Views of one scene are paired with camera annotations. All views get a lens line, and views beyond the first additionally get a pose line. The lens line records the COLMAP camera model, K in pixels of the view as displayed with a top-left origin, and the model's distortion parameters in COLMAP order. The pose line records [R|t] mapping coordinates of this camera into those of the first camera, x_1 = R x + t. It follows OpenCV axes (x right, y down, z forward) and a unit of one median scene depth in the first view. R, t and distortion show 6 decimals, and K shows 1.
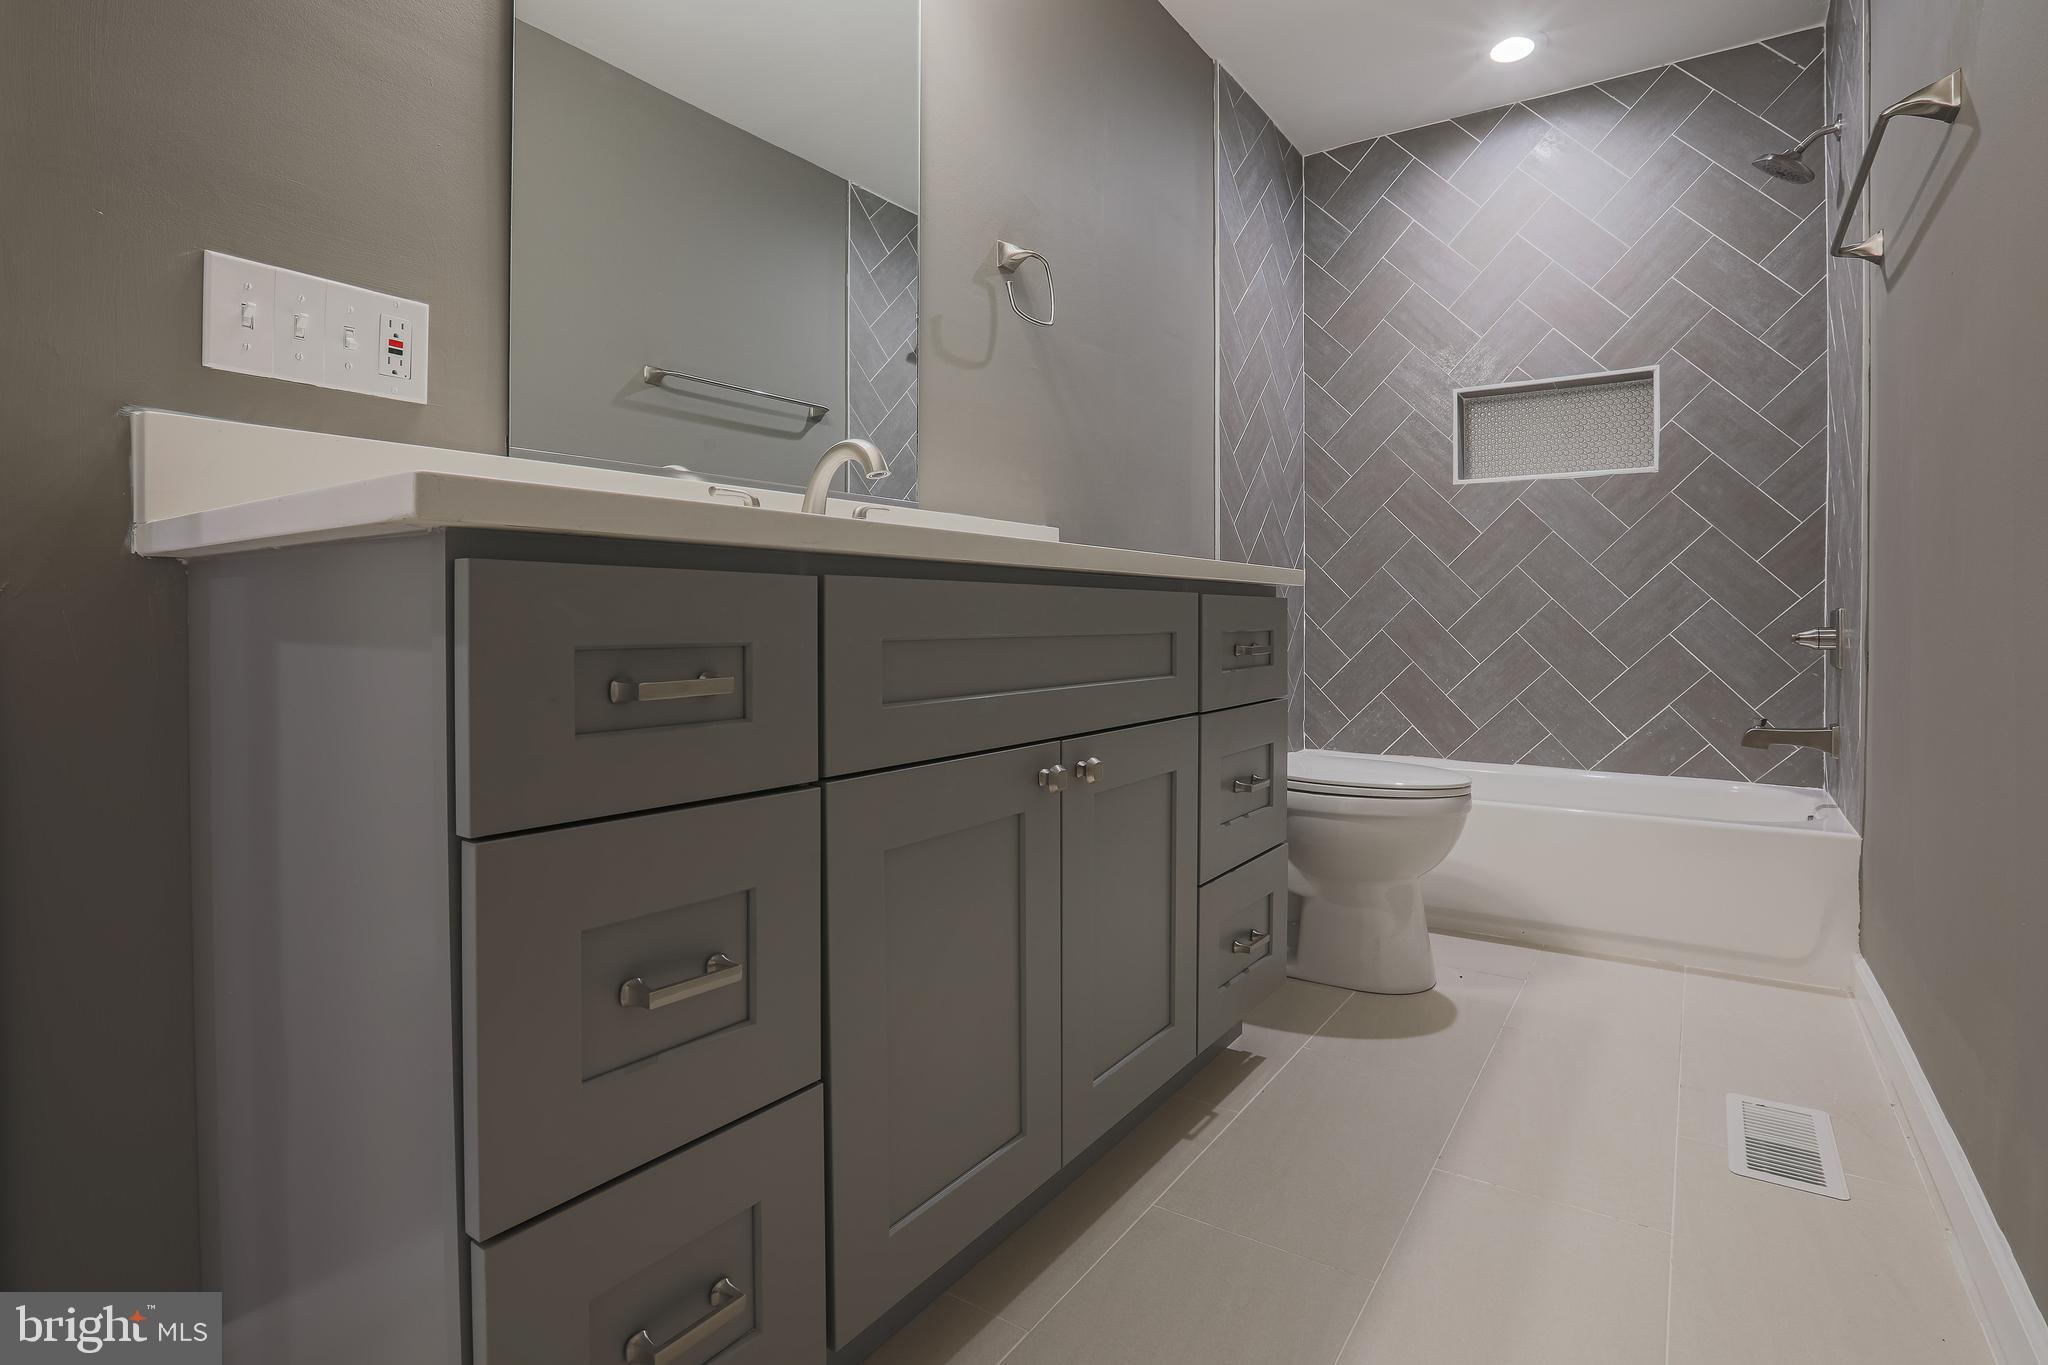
lens RADIAL K [[944.1, 0, 1037.2], [0, 944.1, 642.2], [0, 0, 1]] dist [-0.042628, 0.010191]
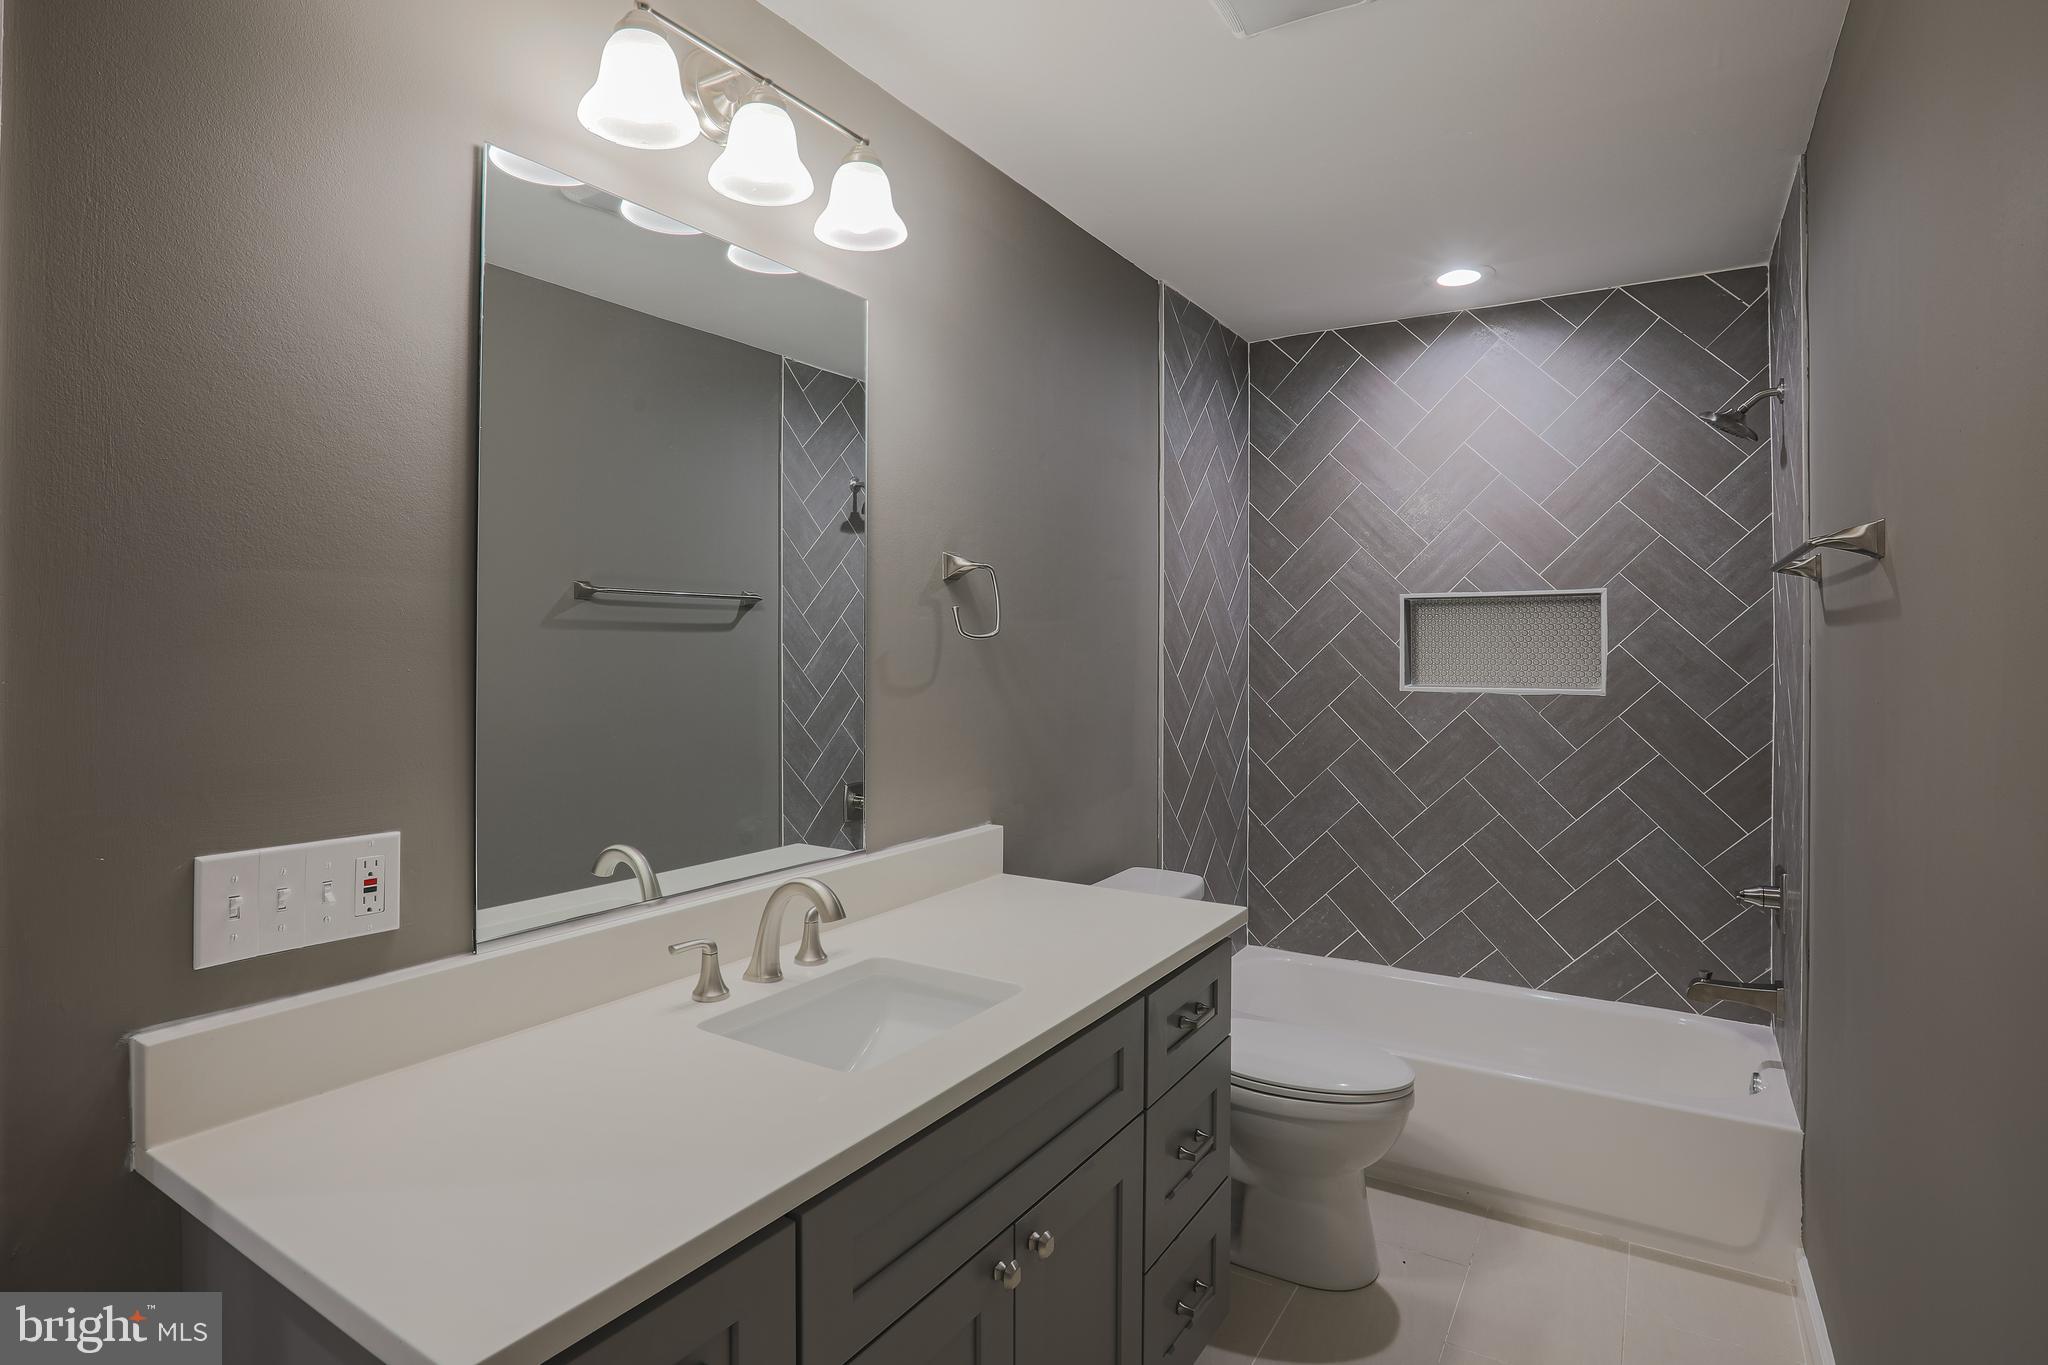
lens RADIAL K [[1001.1, 0, 976.8], [0, 1001.1, 637.1], [0, 0, 1]] dist [-0.056113, 0.019297]
pose [[0.999914, 0.004451, 0.012368, -0.013593], [-0.004173, 0.999739, -0.022445, -0.219574], [-0.012465, 0.022392, 0.999672, -0.039254]]
